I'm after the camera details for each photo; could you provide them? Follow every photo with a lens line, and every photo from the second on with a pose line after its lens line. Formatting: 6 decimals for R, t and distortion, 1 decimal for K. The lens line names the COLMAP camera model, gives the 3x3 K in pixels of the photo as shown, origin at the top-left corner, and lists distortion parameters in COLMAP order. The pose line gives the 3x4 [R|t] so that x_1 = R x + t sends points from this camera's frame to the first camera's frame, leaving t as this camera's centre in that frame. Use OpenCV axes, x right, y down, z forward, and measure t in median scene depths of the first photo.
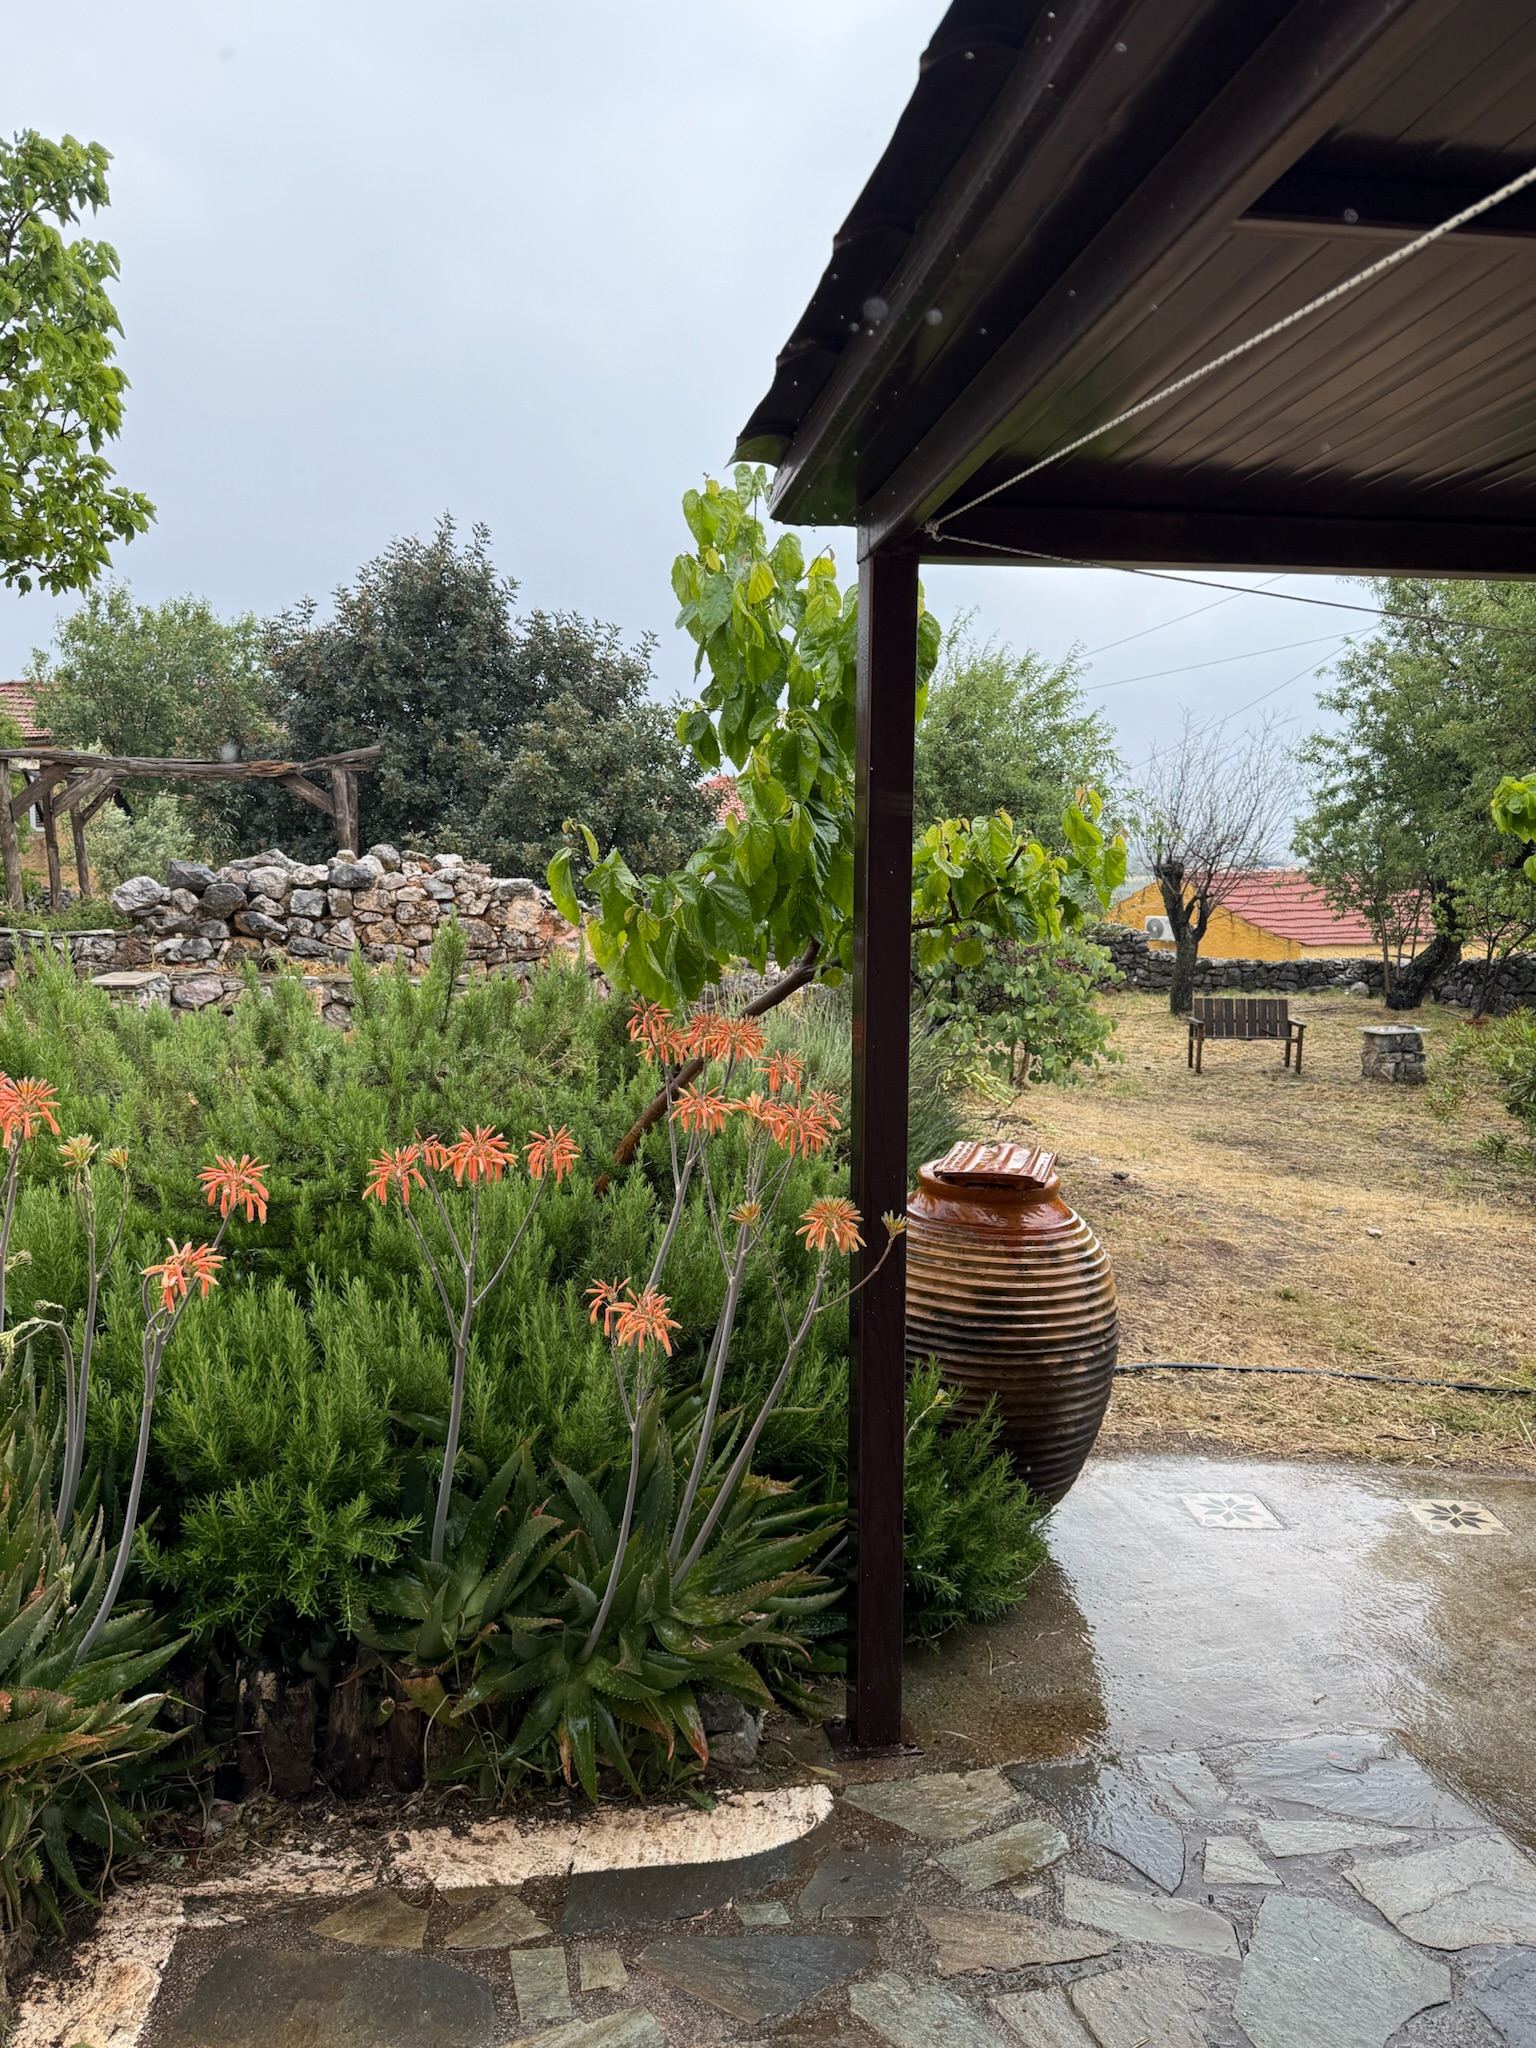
lens RADIAL K [[1530.1, 0, 774.3], [0, 1530.1, 1018.4], [0, 0, 1]] dist [0.070360, -0.071719]
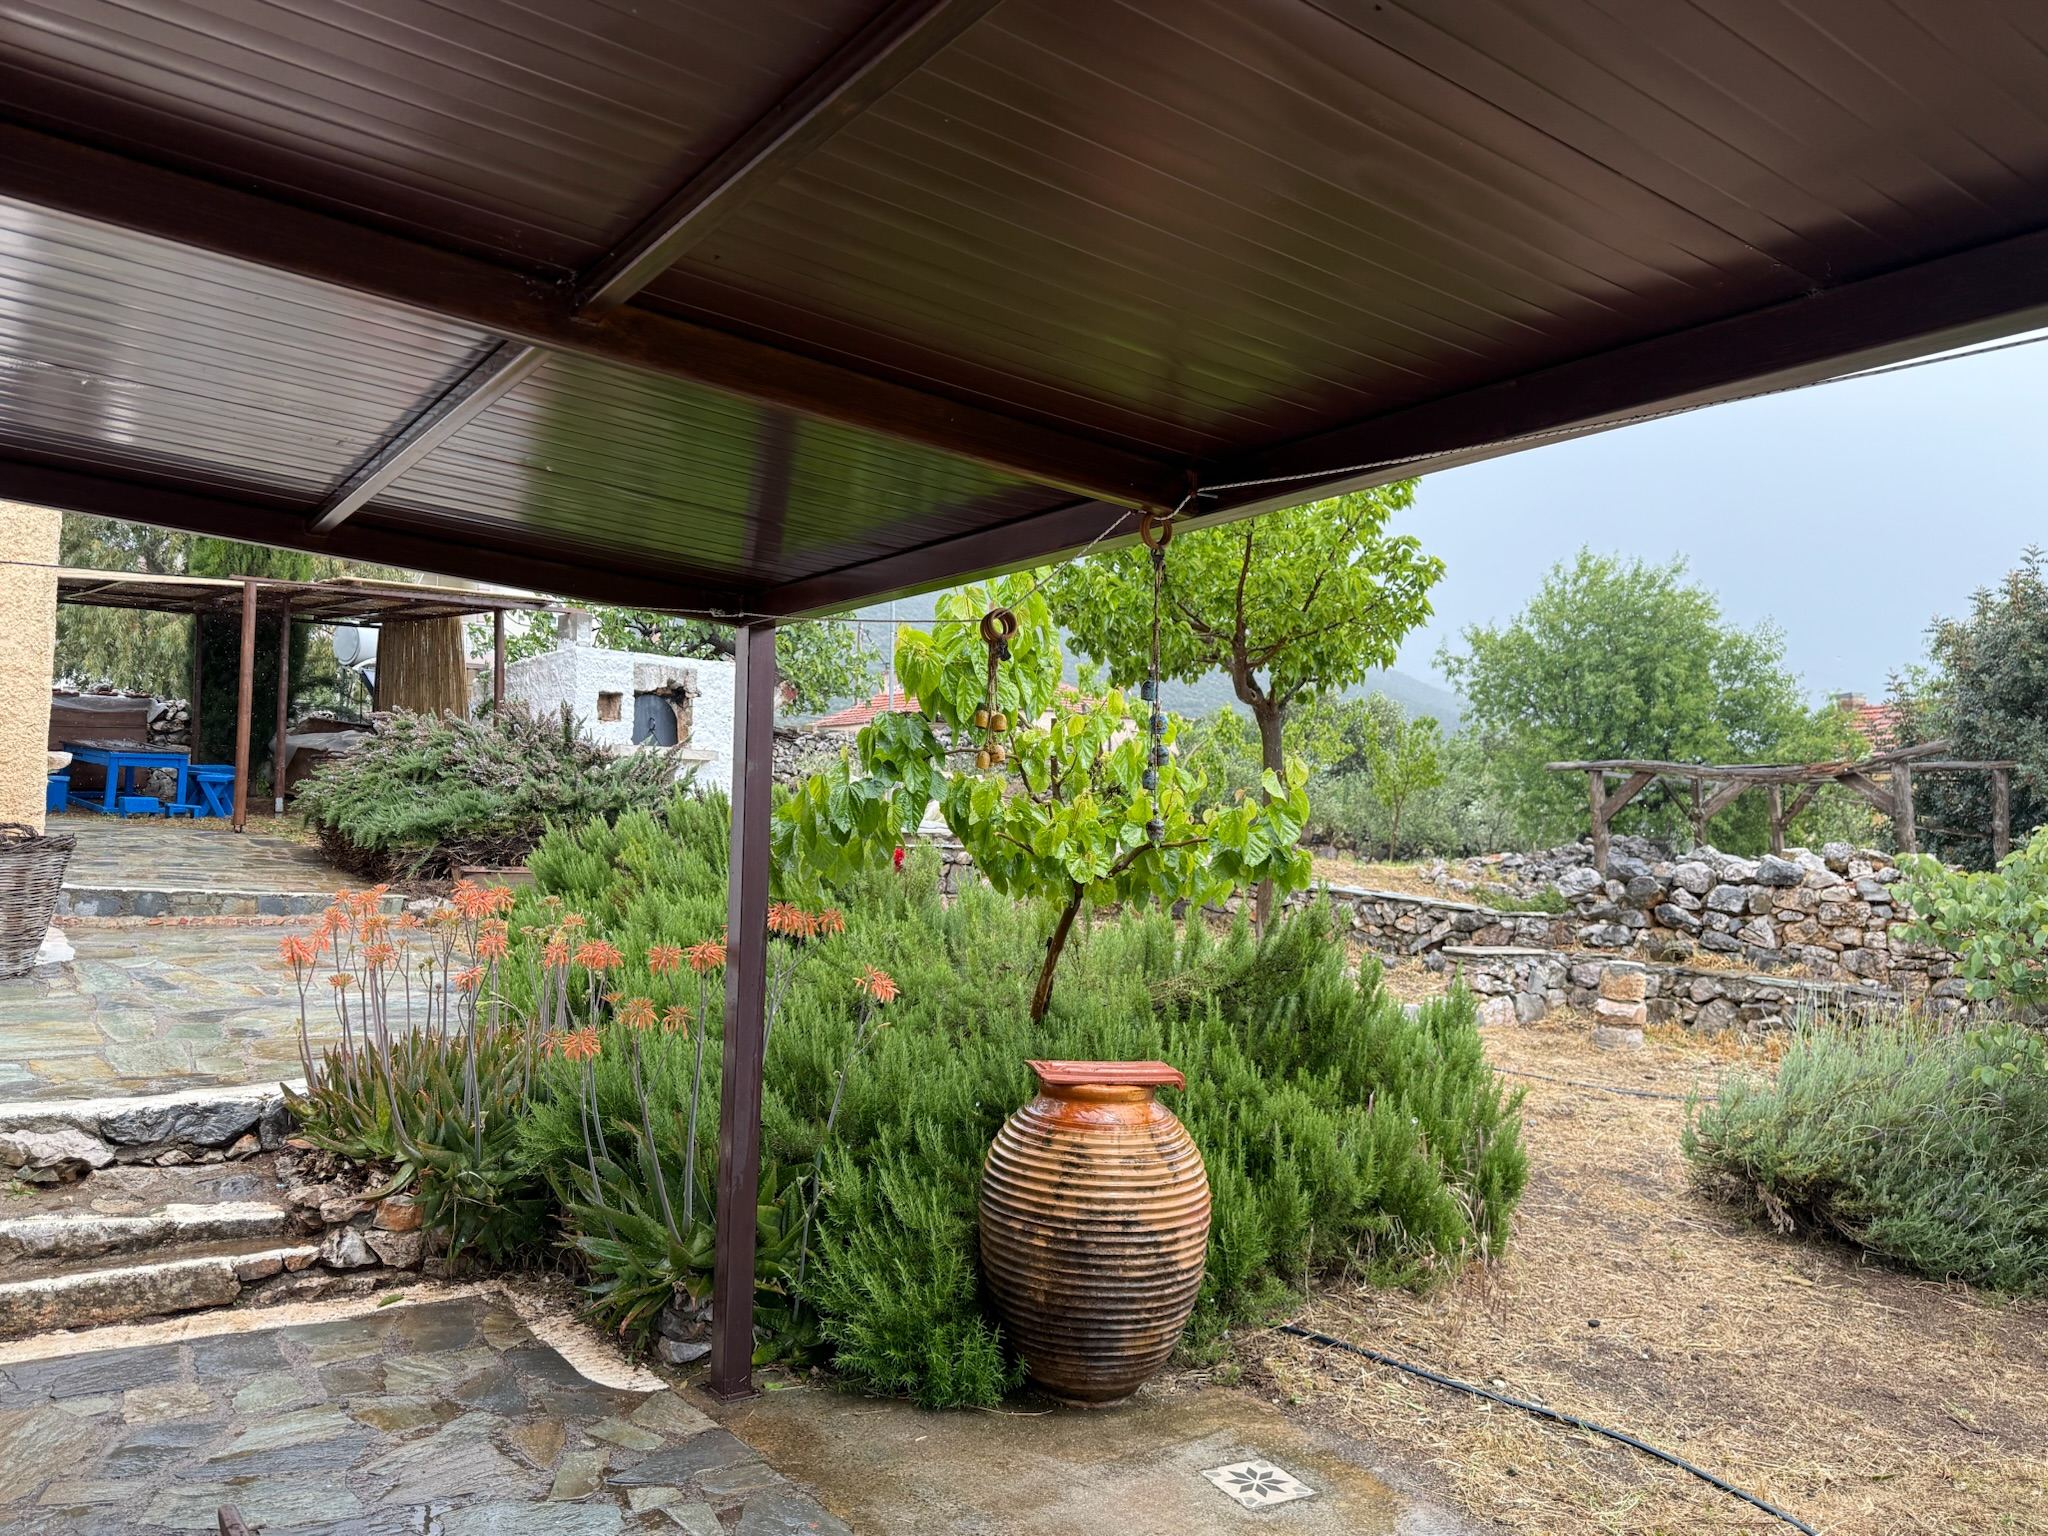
lens RADIAL K [[1530.1, 0, 1017.9], [0, 1530.1, 783.9], [0, 0, 1]] dist [0.070360, -0.071719]
pose [[0.423092, -0.028599, -0.905635, 0.427498], [-0.119921, 0.988942, -0.087254, -0.004786], [0.898116, 0.145521, 0.414984, 0.150675]]
